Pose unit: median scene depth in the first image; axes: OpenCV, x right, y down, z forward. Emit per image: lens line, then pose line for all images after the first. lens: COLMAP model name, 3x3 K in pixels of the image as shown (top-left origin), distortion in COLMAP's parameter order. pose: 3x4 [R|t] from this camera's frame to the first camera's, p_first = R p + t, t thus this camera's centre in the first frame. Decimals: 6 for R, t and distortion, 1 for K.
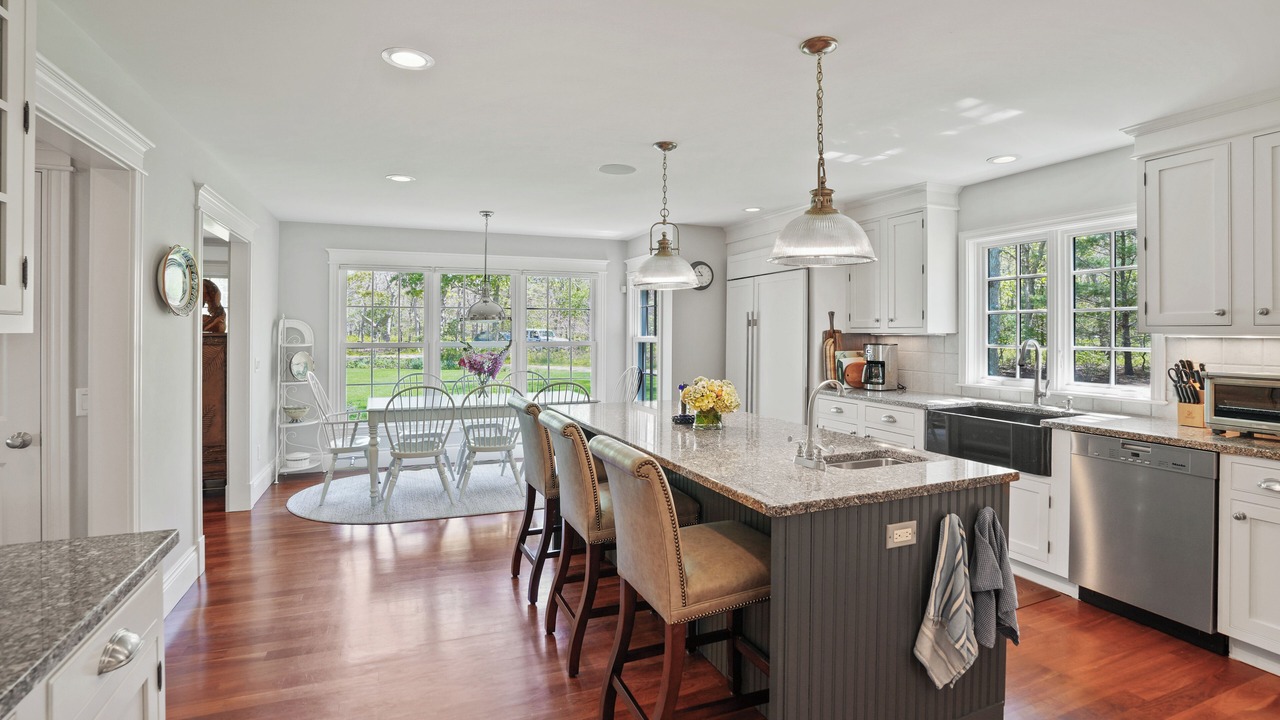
lens RADIAL K [[623.0, 0, 637.4], [0, 623.0, 349.5], [0, 0, 1]] dist [-0.084101, 0.036149]
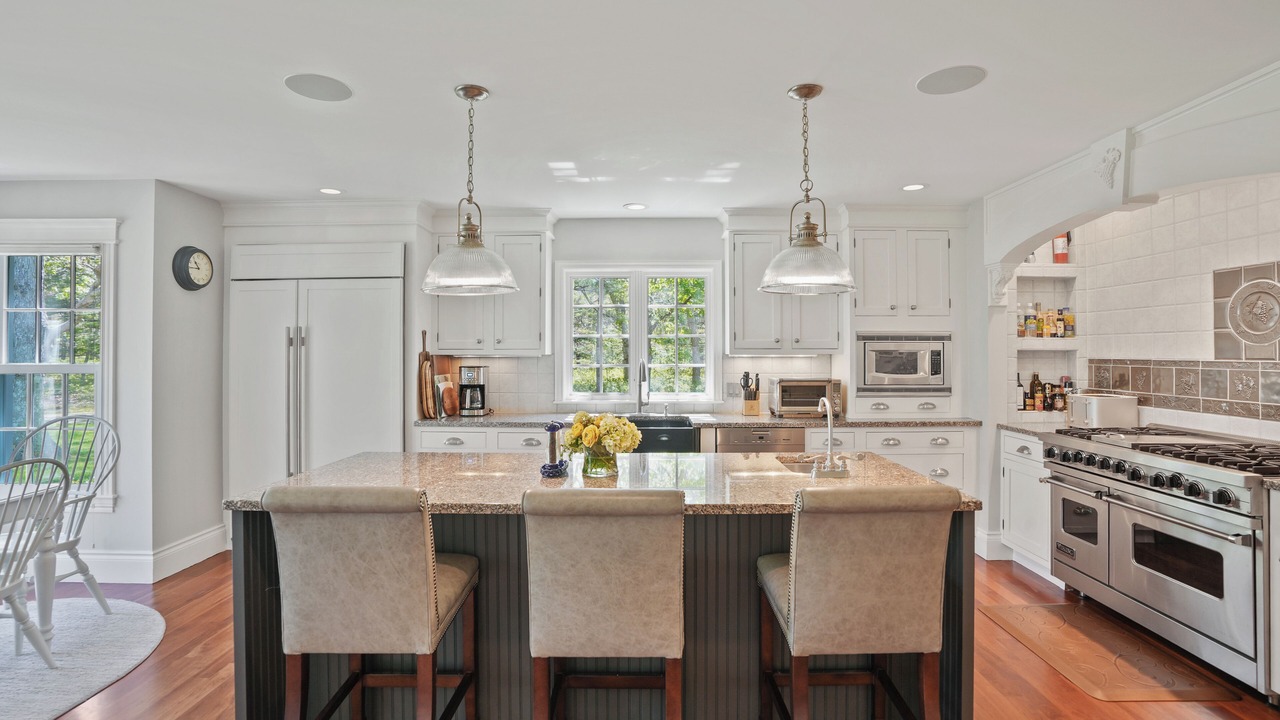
lens RADIAL K [[623.0, 0, 637.4], [0, 623.0, 349.5], [0, 0, 1]] dist [-0.084101, 0.036149]
pose [[0.368748, 0.002871, 0.929525, -0.438840], [0.027599, 0.999521, -0.014036, -0.016113], [-0.929120, 0.030830, 0.368492, 0.470243]]
